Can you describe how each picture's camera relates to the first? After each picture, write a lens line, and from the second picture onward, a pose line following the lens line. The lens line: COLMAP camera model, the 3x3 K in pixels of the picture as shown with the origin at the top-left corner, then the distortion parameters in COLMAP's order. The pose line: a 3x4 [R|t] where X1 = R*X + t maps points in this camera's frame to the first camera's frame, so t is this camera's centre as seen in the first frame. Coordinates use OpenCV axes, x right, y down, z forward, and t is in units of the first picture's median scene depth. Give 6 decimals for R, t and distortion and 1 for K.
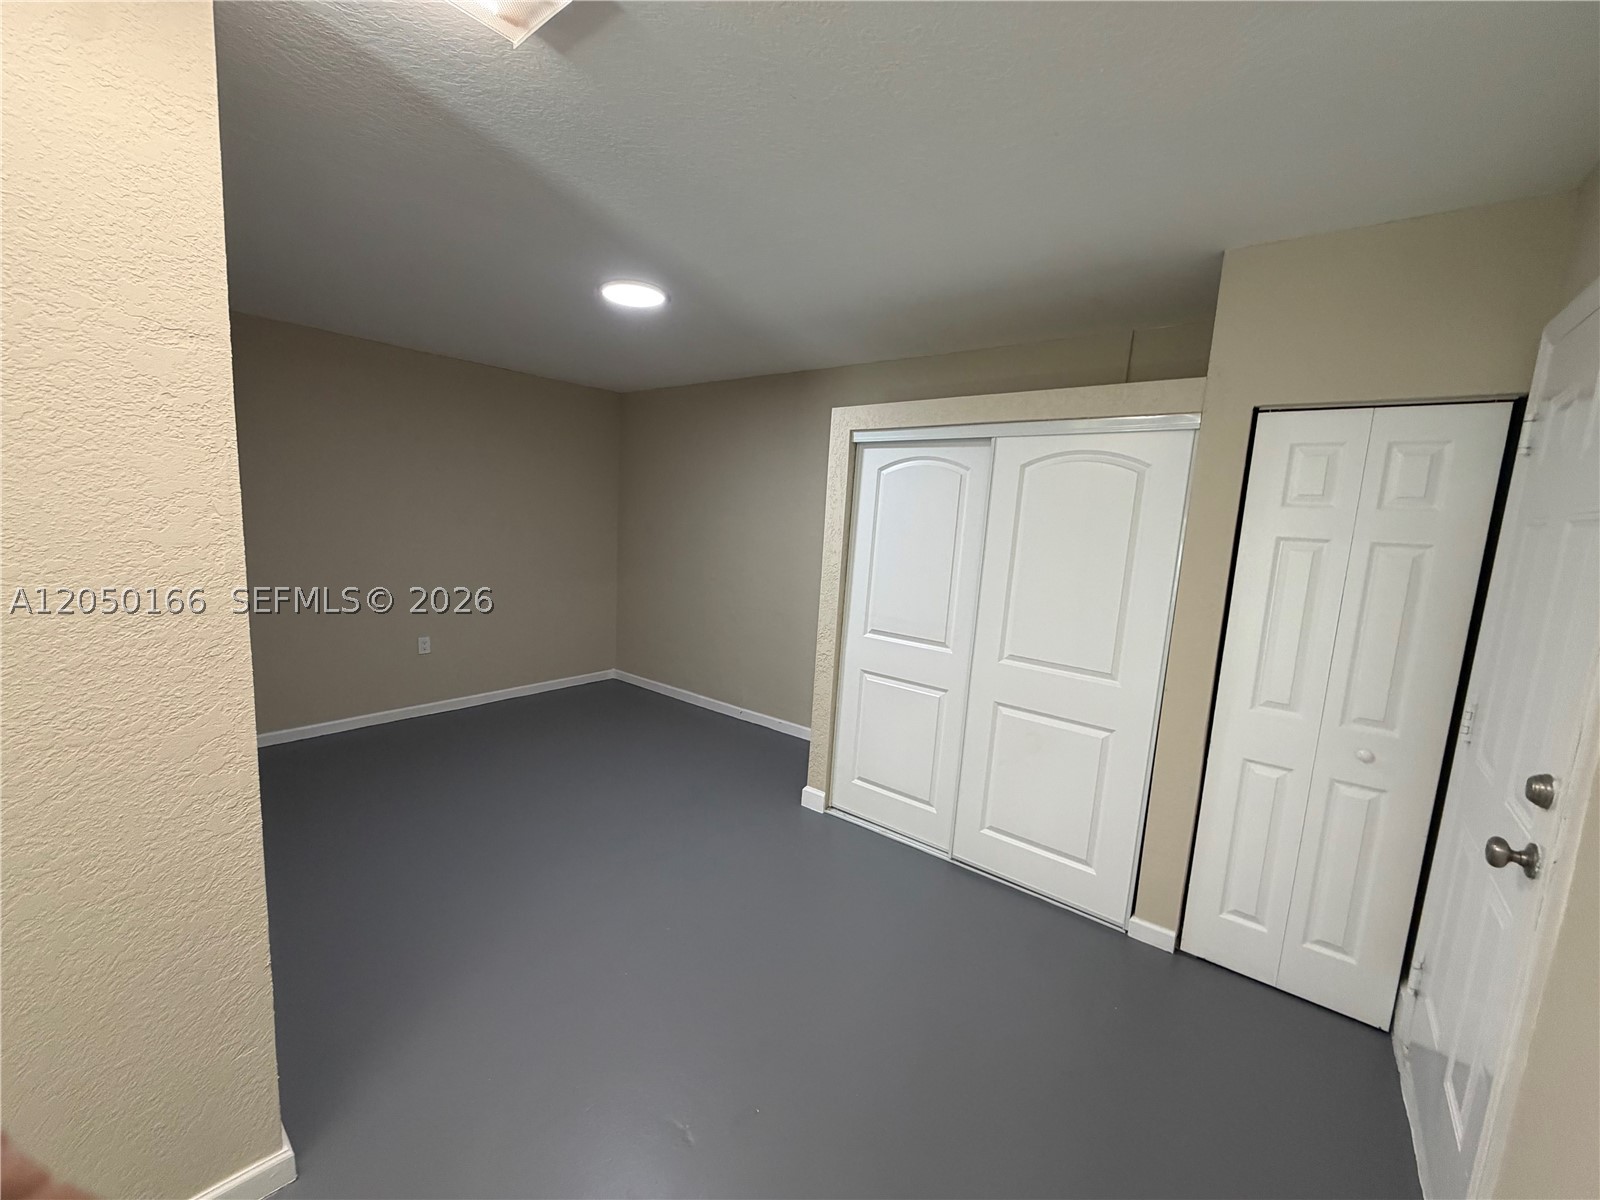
lens RADIAL K [[644.3, 0, 789.1], [0, 644.3, 603.5], [0, 0, 1]] dist [-0.000006, 0.000181]
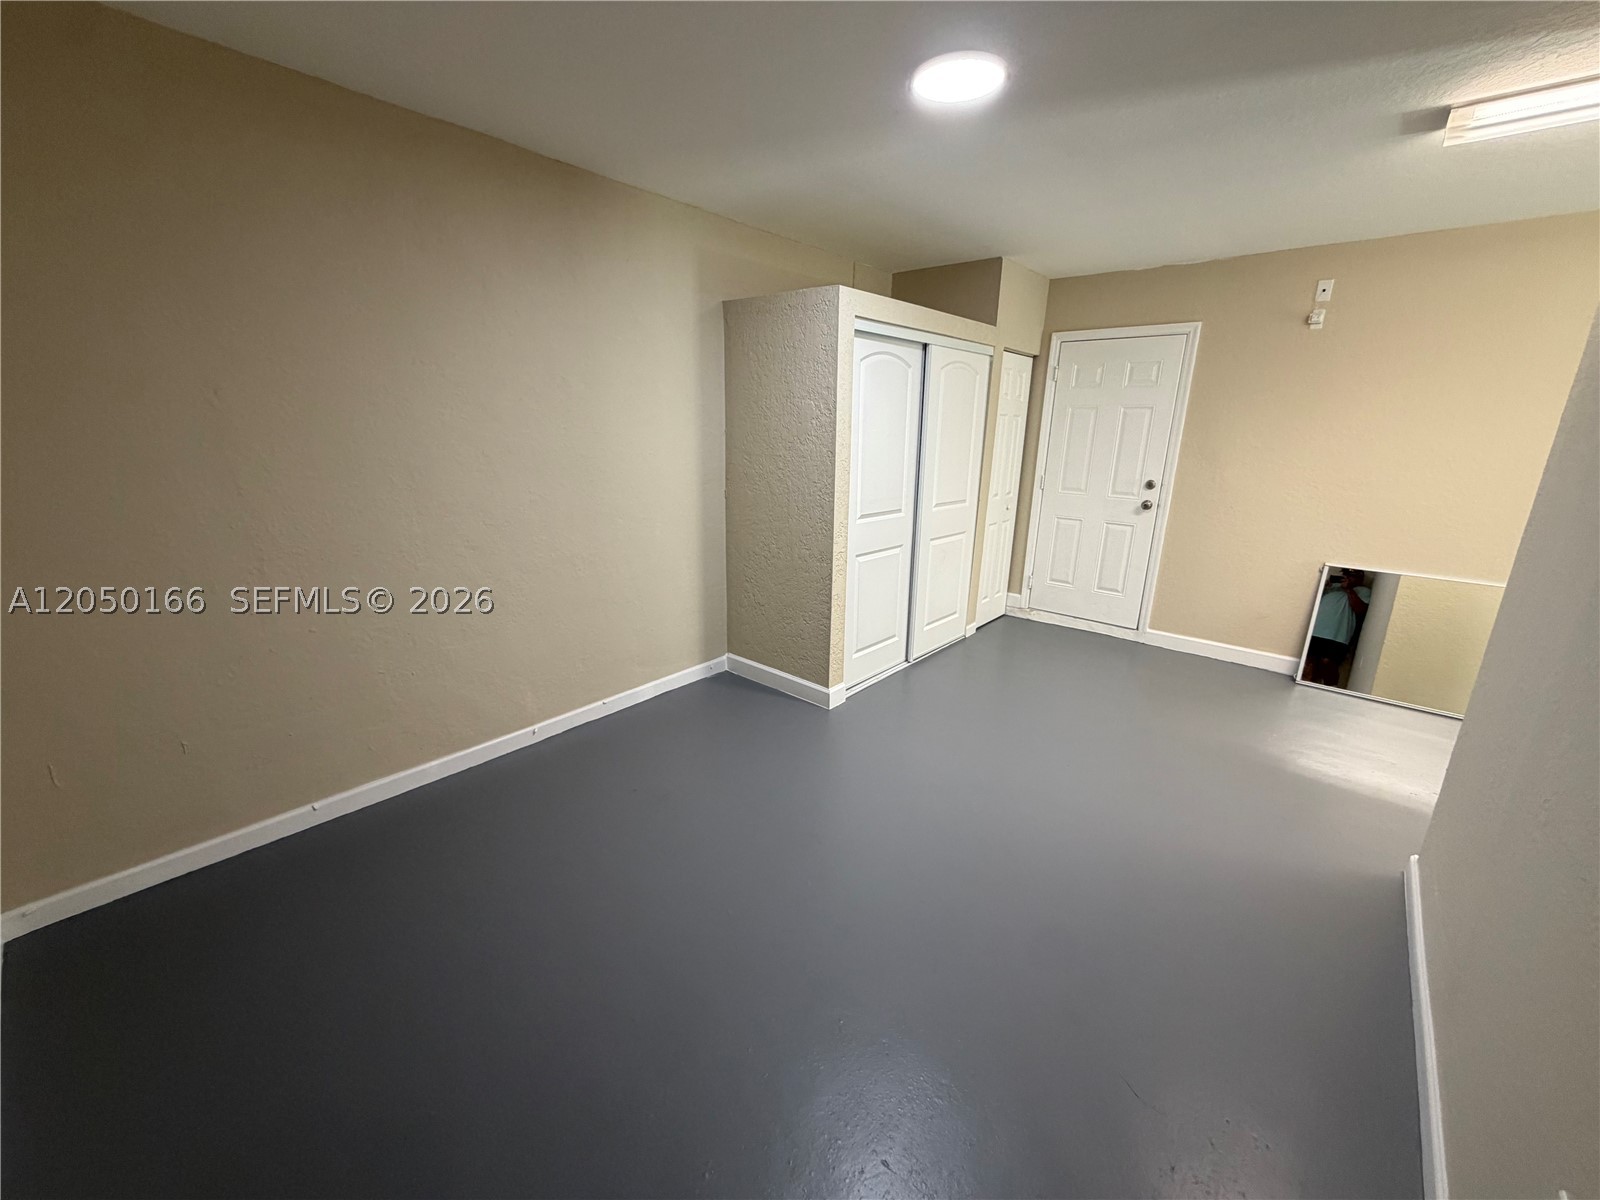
lens RADIAL K [[644.3, 0, 789.1], [0, 644.3, 603.5], [0, 0, 1]] dist [-0.000006, 0.000181]
pose [[0.023982, -0.334936, 0.941936, -1.049385], [0.099410, 0.938336, 0.331125, -0.212981], [-0.994758, 0.085697, 0.055799, 1.198144]]
